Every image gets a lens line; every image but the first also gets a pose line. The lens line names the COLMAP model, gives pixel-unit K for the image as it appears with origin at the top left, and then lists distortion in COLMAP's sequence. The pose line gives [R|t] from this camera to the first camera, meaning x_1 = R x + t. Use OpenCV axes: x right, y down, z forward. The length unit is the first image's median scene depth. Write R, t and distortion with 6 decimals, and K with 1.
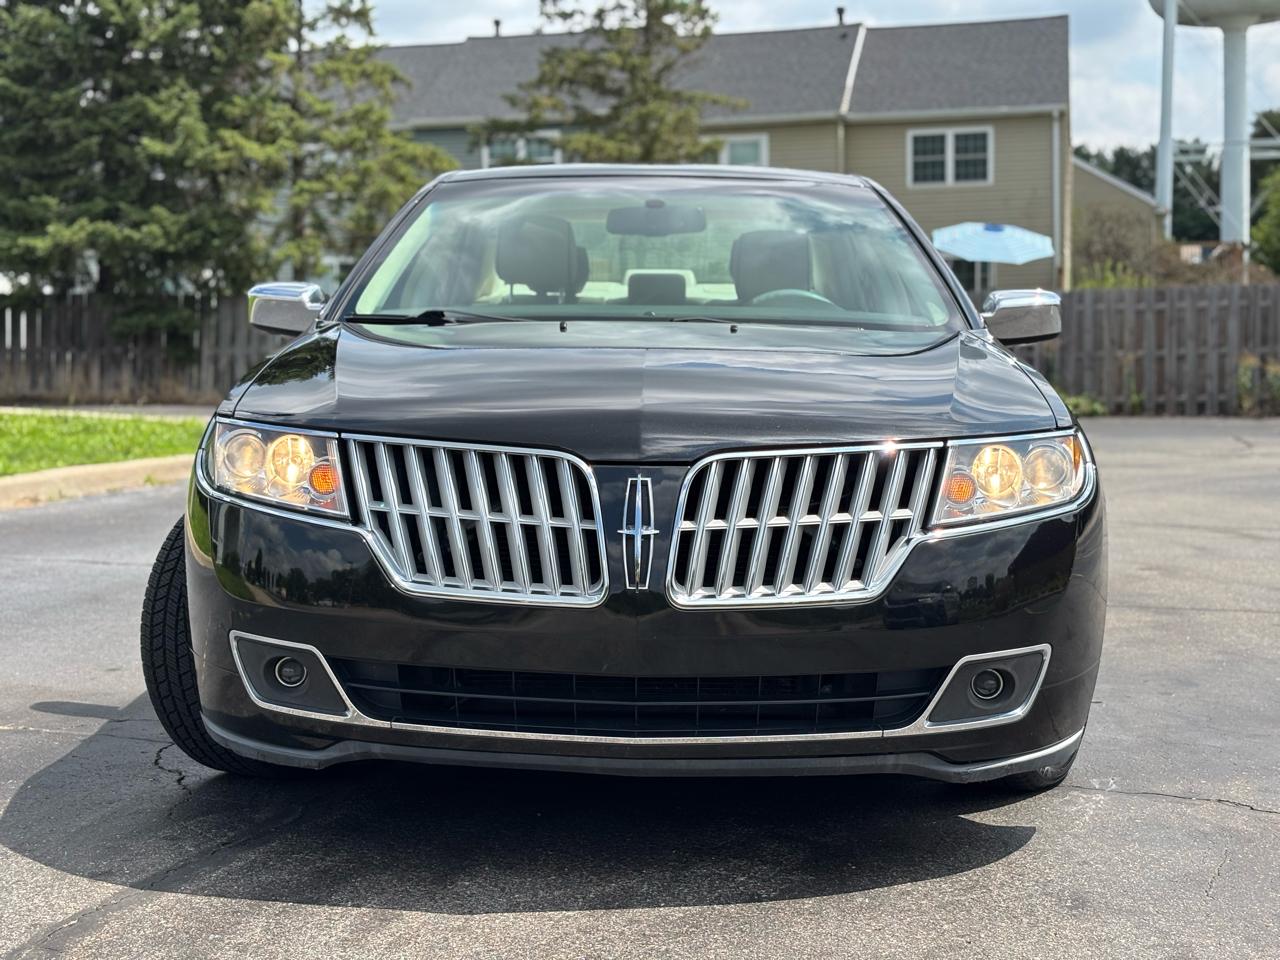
lens RADIAL K [[1945.9, 0, 640.0], [0, 1945.9, 480.0], [0, 0, 1]] dist [0.009591, 0.000115]
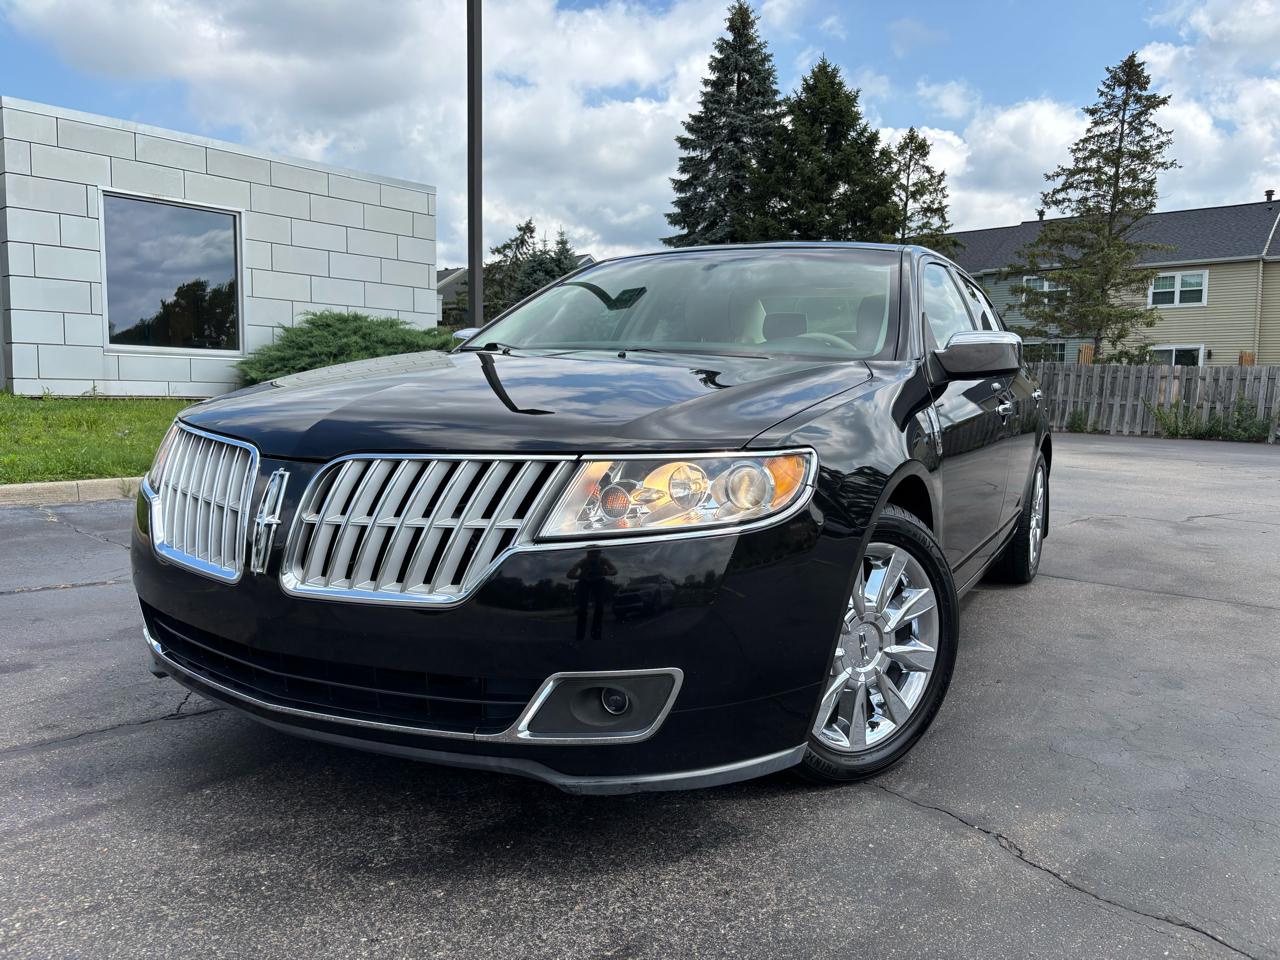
lens RADIAL K [[968.8, 0, 642.4], [0, 968.8, 489.6], [0, 0, 1]] dist [0.038581, -0.045005]
pose [[0.882550, 0.068899, -0.465144, 0.412910], [-0.055886, 0.997565, 0.041728, -0.024212], [0.466886, -0.010832, 0.884251, 0.564164]]
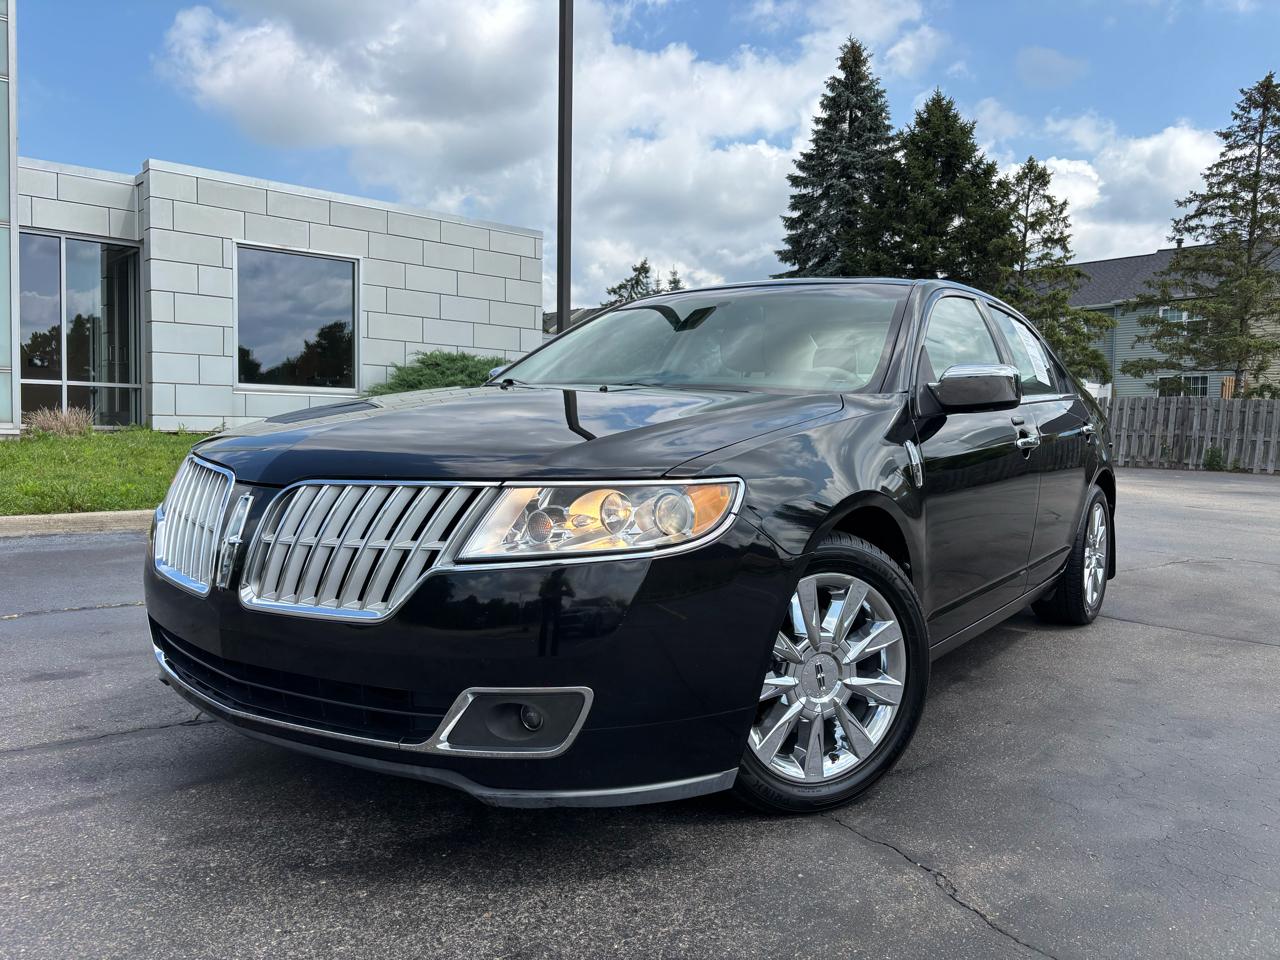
lens RADIAL K [[969.9, 0, 640.0], [0, 969.9, 480.0], [0, 0, 1]] dist [0.044277, -0.055906]
pose [[0.815341, 0.052919, -0.576558, 0.517261], [-0.063047, 0.998008, 0.002444, -0.026248], [0.575538, 0.034357, 0.817053, 0.599261]]
